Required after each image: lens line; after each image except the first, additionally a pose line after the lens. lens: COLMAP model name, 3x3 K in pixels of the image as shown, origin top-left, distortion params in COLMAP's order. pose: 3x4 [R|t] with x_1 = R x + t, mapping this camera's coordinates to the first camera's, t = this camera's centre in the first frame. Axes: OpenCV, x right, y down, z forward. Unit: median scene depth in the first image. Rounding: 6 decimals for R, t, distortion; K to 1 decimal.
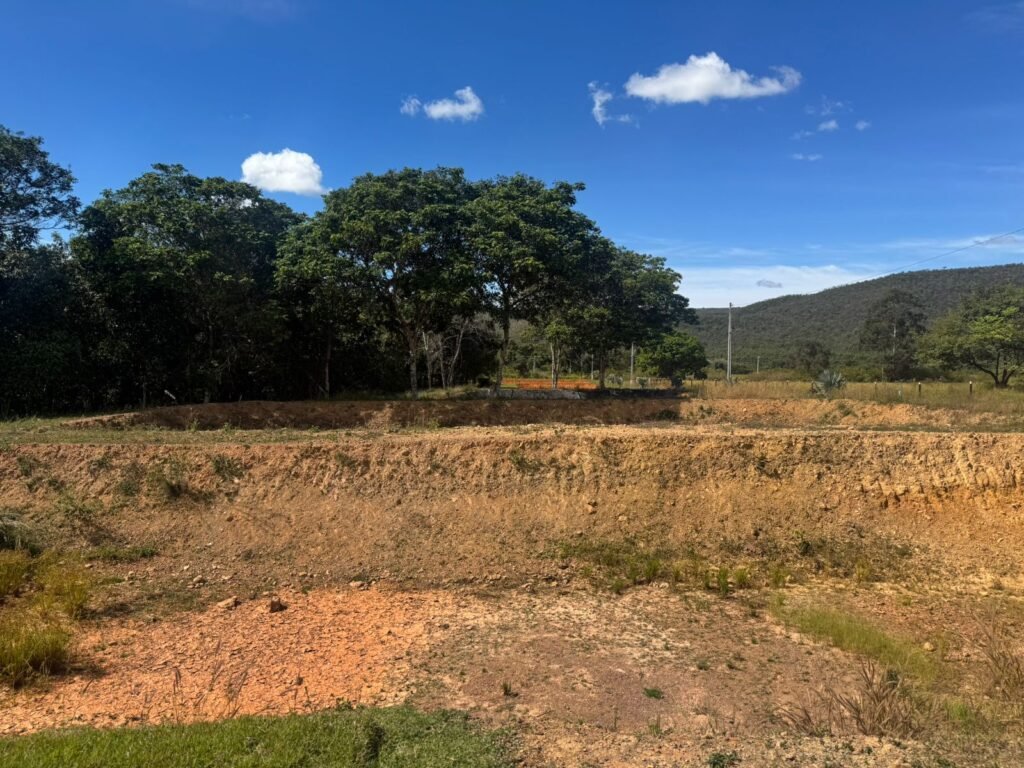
lens RADIAL K [[747.3, 0, 515.9], [0, 747.3, 384.2], [0, 0, 1]] dist [0.053182, -0.053228]
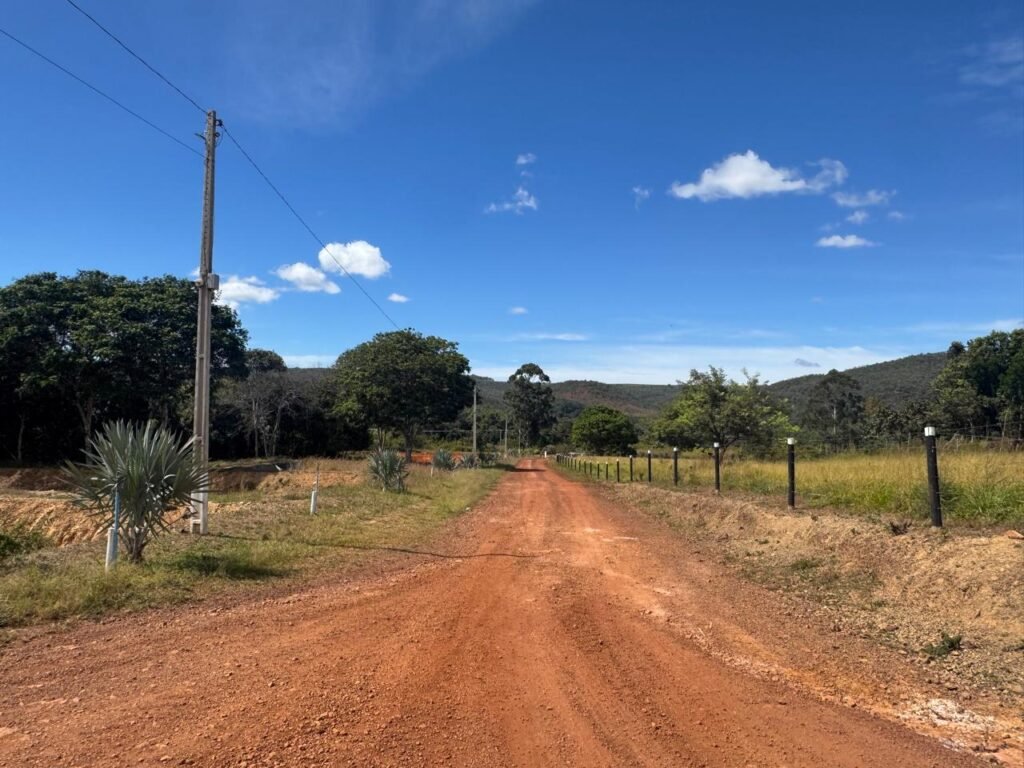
lens RADIAL K [[709.8, 0, 515.6], [0, 709.8, 375.2], [0, 0, 1]] dist [-0.035593, -0.000502]
pose [[0.996299, 0.010288, -0.085336, 0.382484], [-0.019780, 0.993607, -0.111144, -0.009529], [0.083647, 0.112421, 0.990134, -0.004951]]
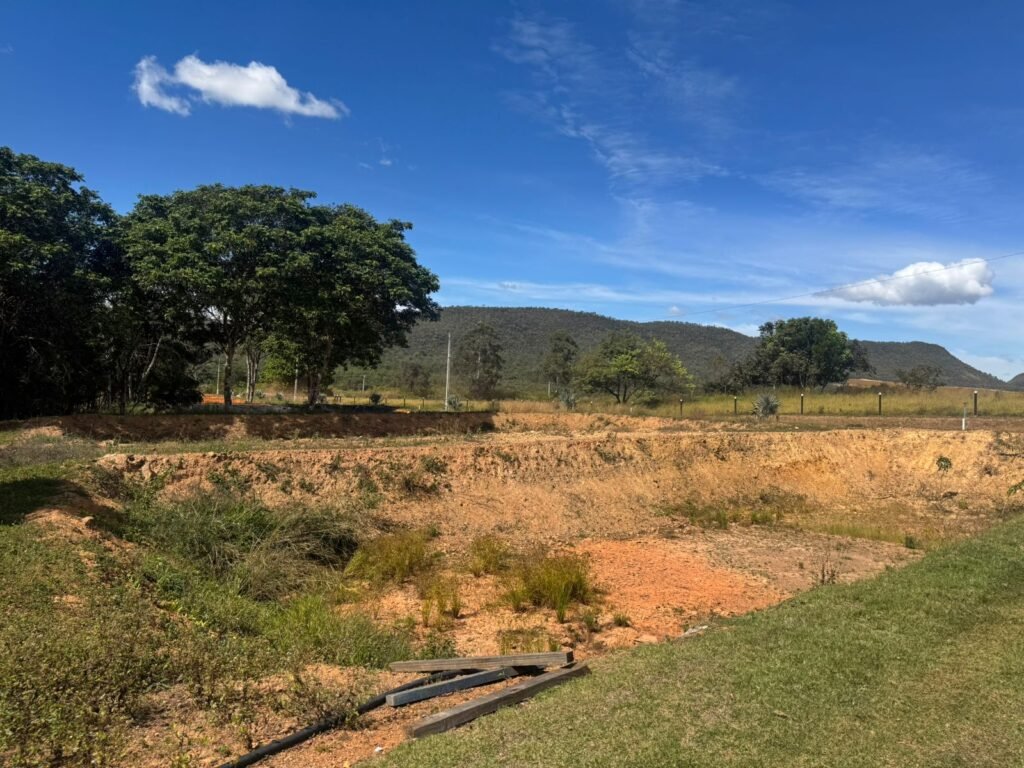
lens RADIAL K [[747.3, 0, 517.5], [0, 747.3, 410.6], [0, 0, 1]] dist [0.053182, -0.053228]
pose [[0.827769, 0.006622, 0.561030, -0.261292], [-0.013945, 0.999864, 0.008772, 0.002247], [-0.560896, -0.015085, 0.827749, -0.021526]]
